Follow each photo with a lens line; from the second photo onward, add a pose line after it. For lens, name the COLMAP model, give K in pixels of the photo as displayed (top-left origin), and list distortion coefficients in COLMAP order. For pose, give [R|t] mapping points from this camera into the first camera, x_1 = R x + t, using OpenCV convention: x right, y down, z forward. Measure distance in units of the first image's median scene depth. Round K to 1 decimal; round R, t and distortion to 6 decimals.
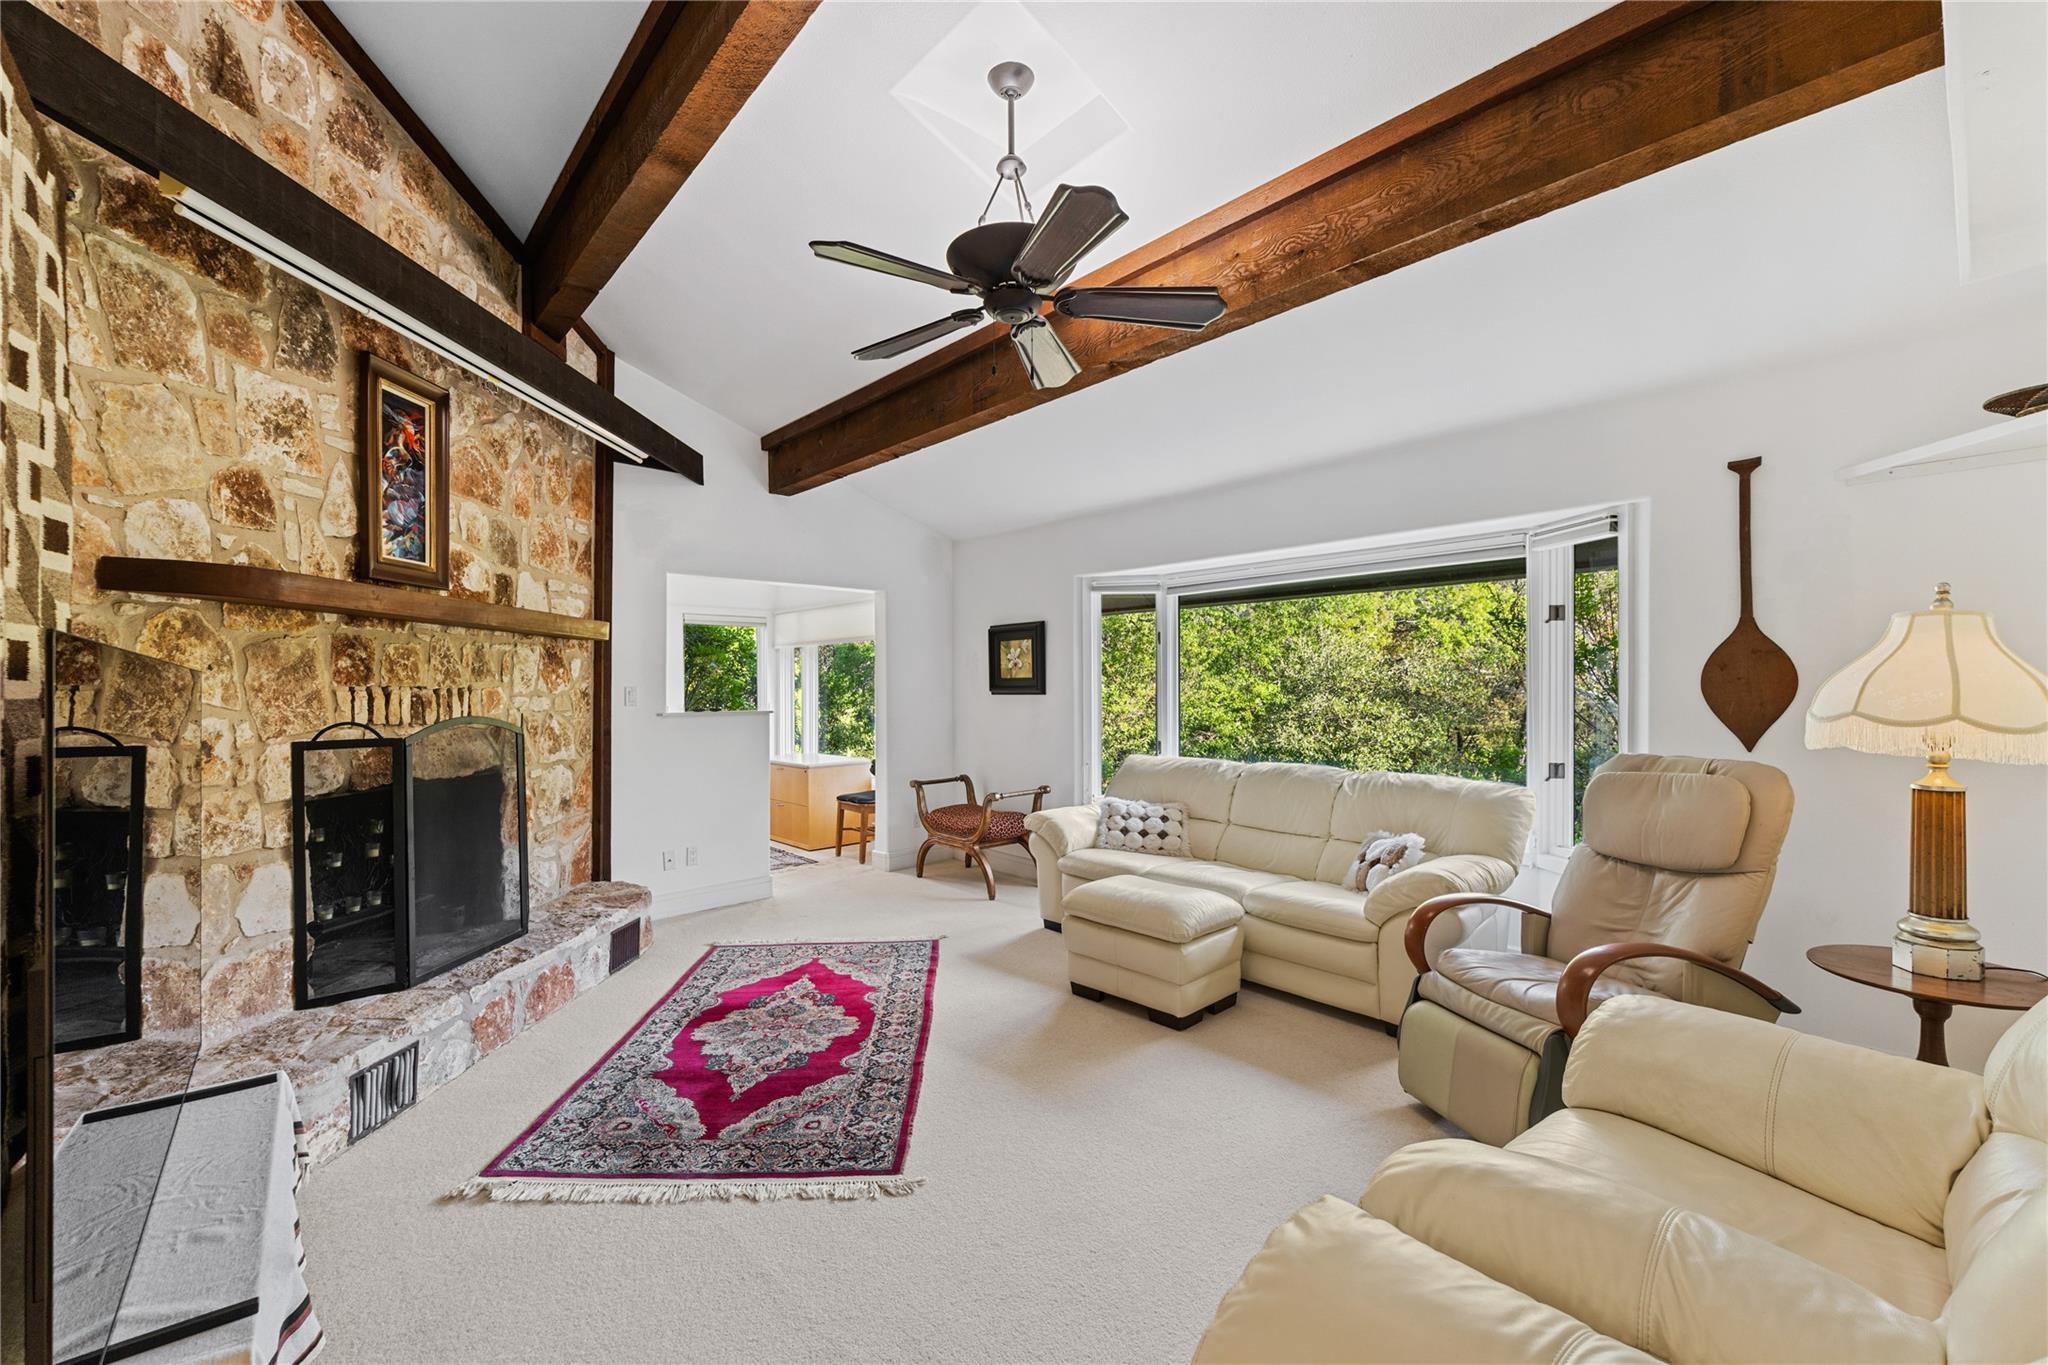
lens RADIAL K [[850.2, 0, 1026.5], [0, 850.2, 686.5], [0, 0, 1]] dist [0.001338, 0.000062]
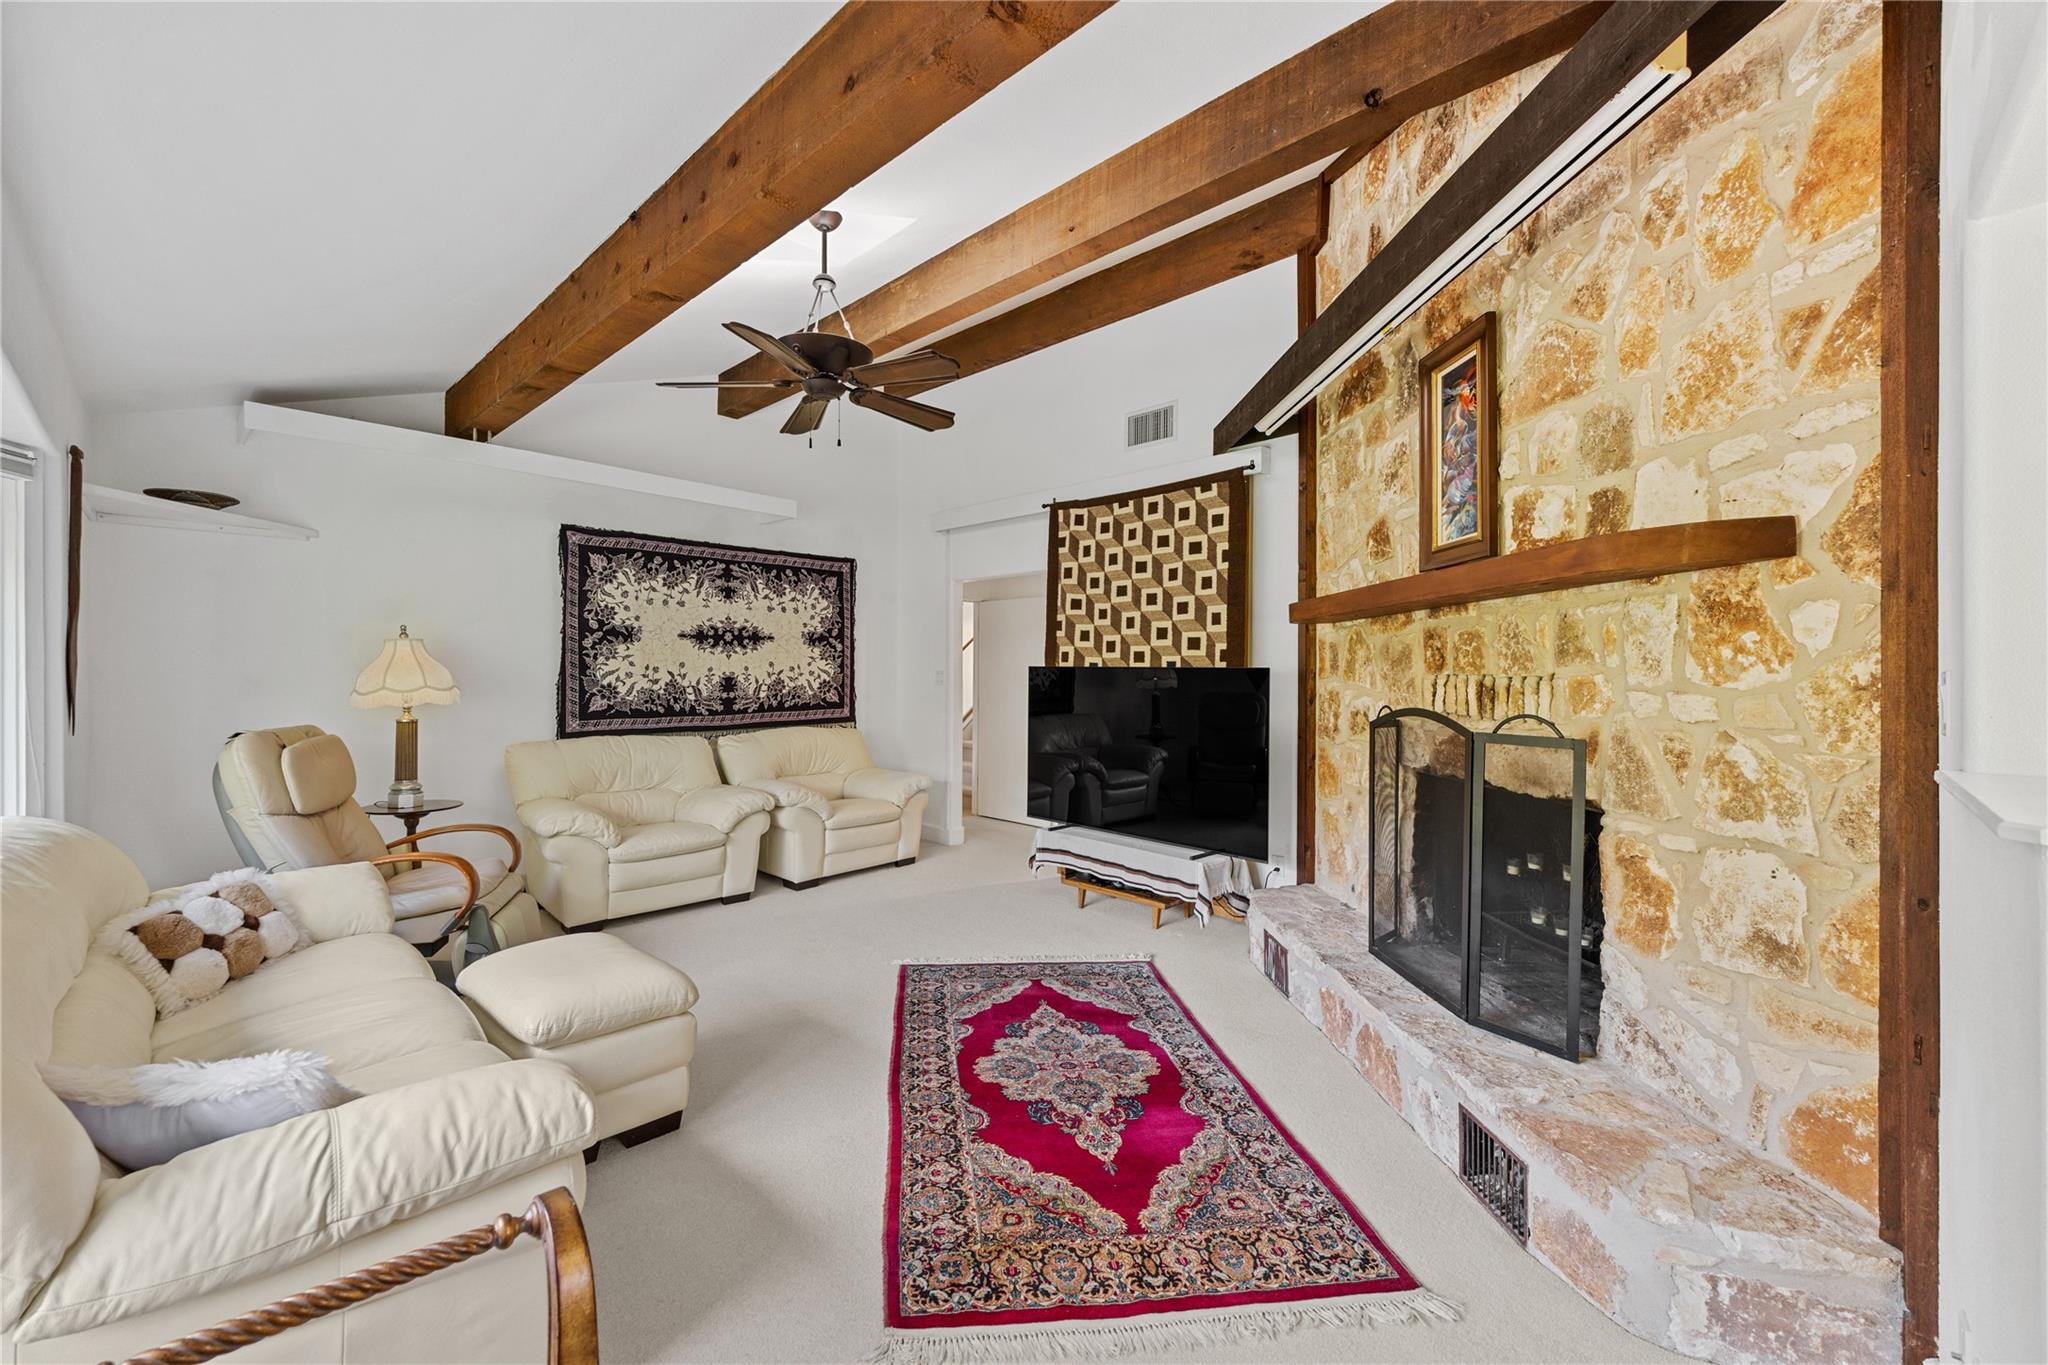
lens RADIAL K [[828.5, 0, 1017.3], [0, 828.5, 678.7], [0, 0, 1]] dist [0.000435, -0.000014]
pose [[-0.997661, -0.001462, -0.068333, -0.186076], [-0.001585, 0.999997, 0.001749, 0.003556], [0.068331, 0.001853, -0.997661, 1.864922]]
